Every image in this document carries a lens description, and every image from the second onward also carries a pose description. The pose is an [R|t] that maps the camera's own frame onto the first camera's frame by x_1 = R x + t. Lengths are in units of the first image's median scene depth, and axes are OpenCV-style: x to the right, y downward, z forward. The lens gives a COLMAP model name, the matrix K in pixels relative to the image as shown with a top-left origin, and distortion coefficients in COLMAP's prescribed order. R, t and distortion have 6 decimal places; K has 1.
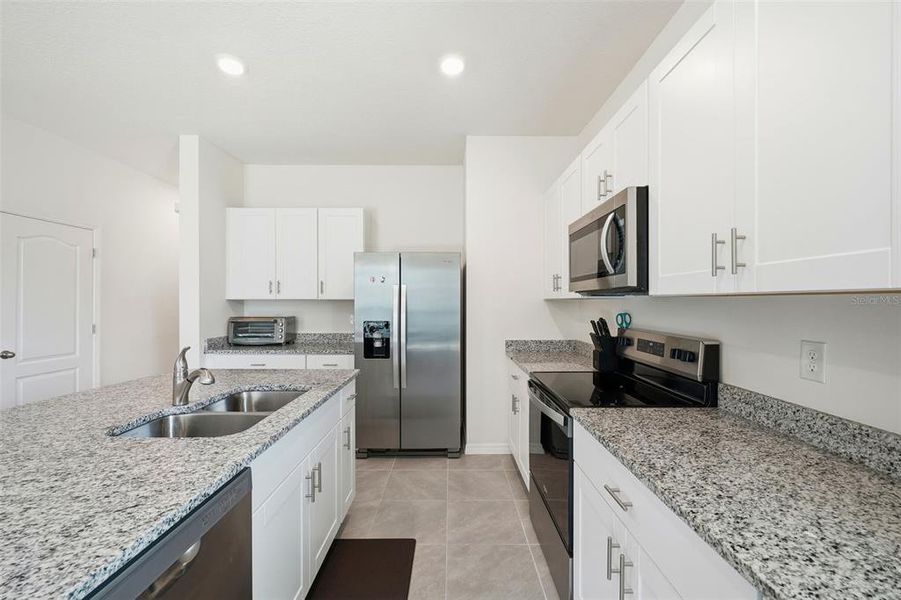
lens RADIAL K [[365.1, 0, 446.3], [0, 365.1, 293.7], [0, 0, 1]] dist [-0.000515, -0.000284]
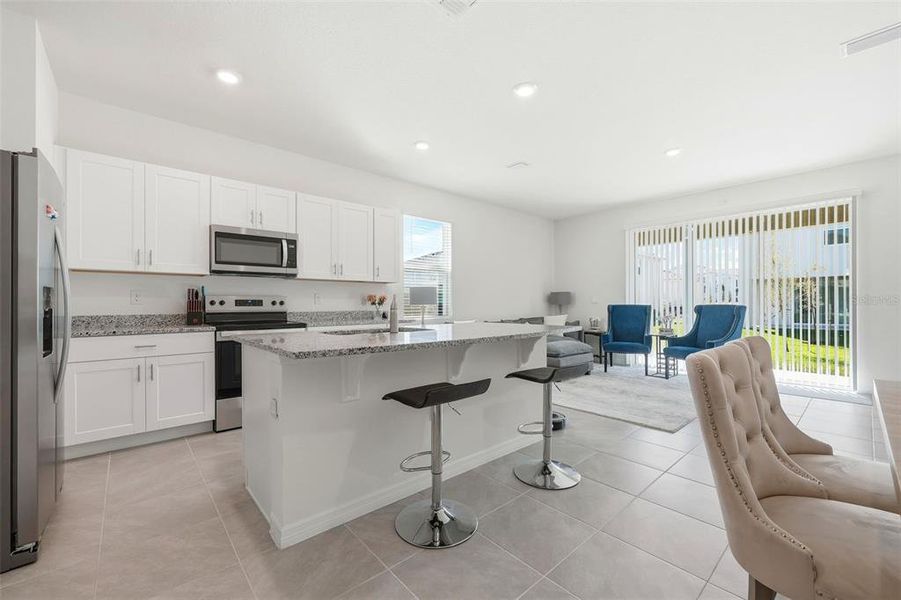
lens RADIAL K [[365.1, 0, 446.3], [0, 365.1, 293.7], [0, 0, 1]] dist [-0.000515, -0.000284]
pose [[-0.655993, 0.021510, 0.754460, -2.005863], [-0.013179, 0.999115, -0.039945, 0.200088], [-0.754652, -0.036147, -0.655129, 1.845531]]
